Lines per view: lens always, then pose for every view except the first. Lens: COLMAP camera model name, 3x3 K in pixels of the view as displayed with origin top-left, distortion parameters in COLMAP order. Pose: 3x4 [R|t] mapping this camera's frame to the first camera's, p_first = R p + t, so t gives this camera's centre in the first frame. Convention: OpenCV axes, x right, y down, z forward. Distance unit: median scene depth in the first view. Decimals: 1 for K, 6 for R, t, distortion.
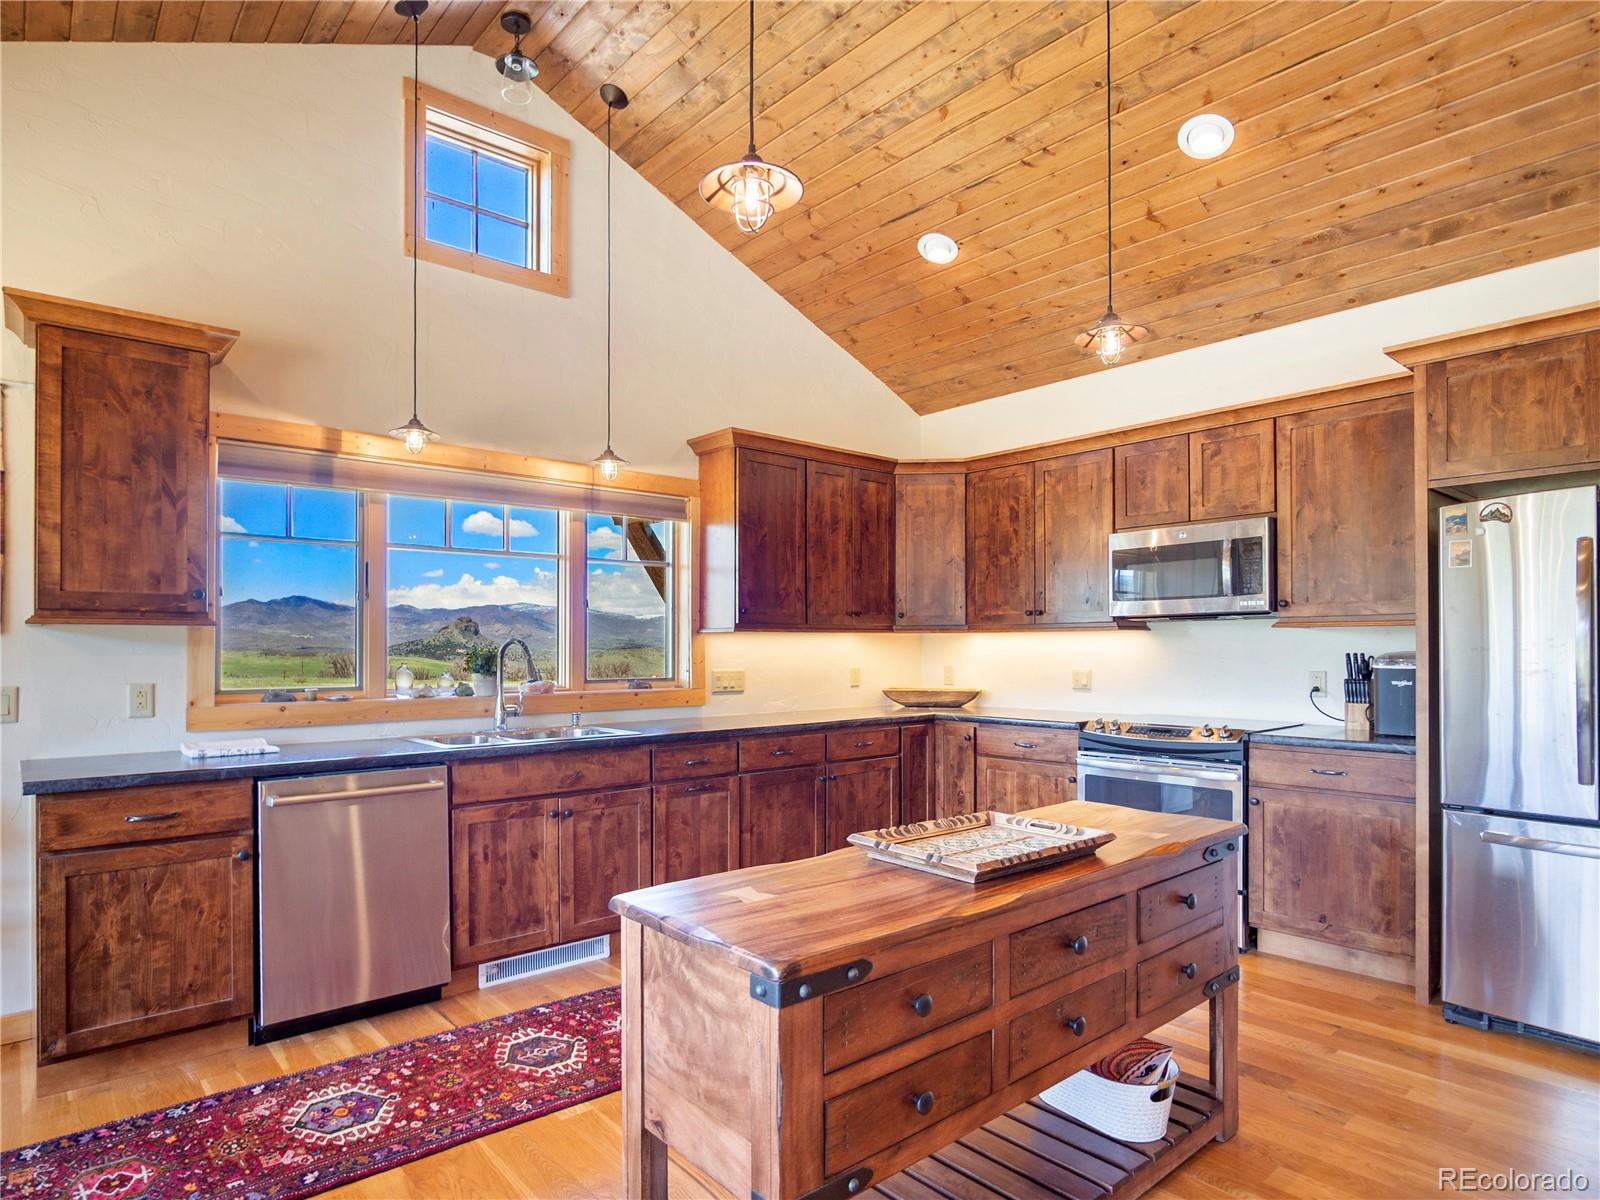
lens RADIAL K [[900.6, 0, 787.8], [0, 900.6, 641.3], [0, 0, 1]] dist [-0.015257, 0.000505]
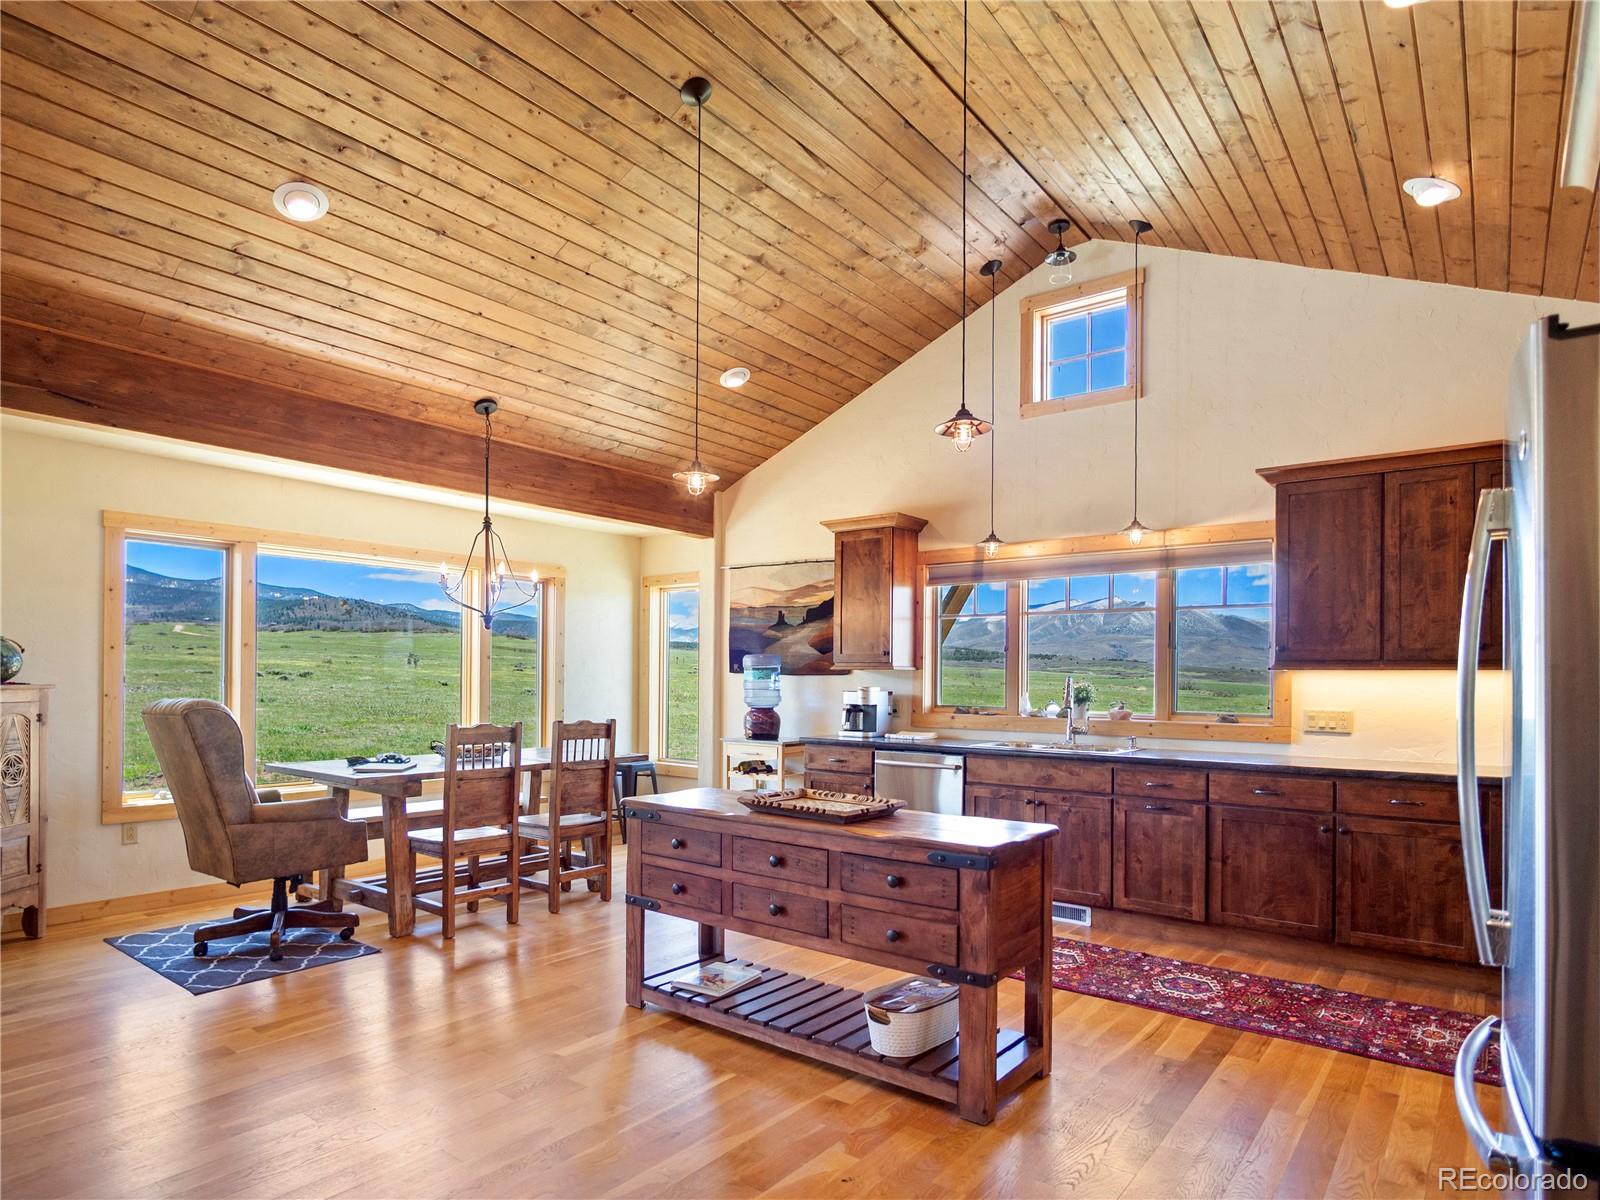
lens RADIAL K [[912.1, 0, 796.3], [0, 912.1, 666.0], [0, 0, 1]] dist [-0.025450, 0.000009]
pose [[0.194421, -0.009764, -0.980869, 1.032338], [-0.004141, 0.999933, -0.010775, -0.002306], [0.980909, 0.006157, 0.194368, 0.357327]]
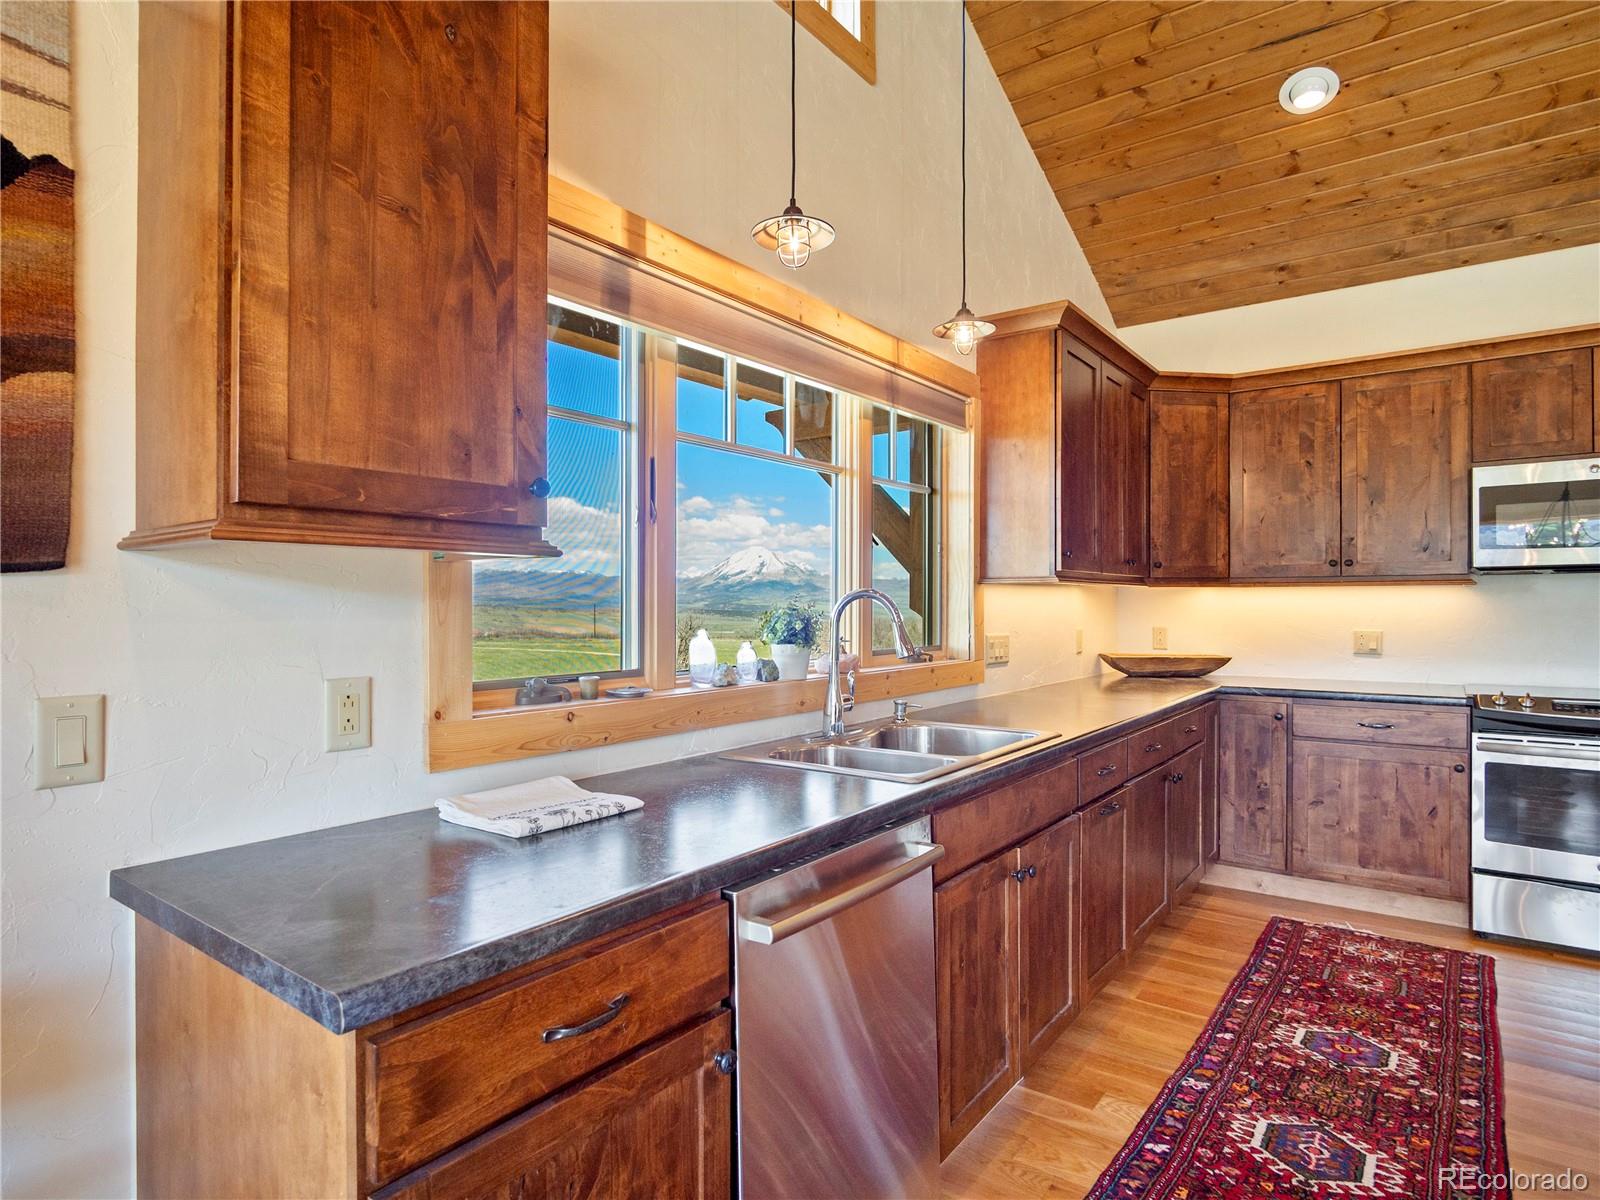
lens RADIAL K [[874.3, 0, 790.0], [0, 874.3, 605.5], [0, 0, 1]] dist [-0.016765, -0.000527]
pose [[0.977791, 0.000754, 0.209579, -0.522872], [-0.002159, 0.999977, 0.006476, 0.004441], [-0.209570, -0.006785, 0.977770, 0.440866]]
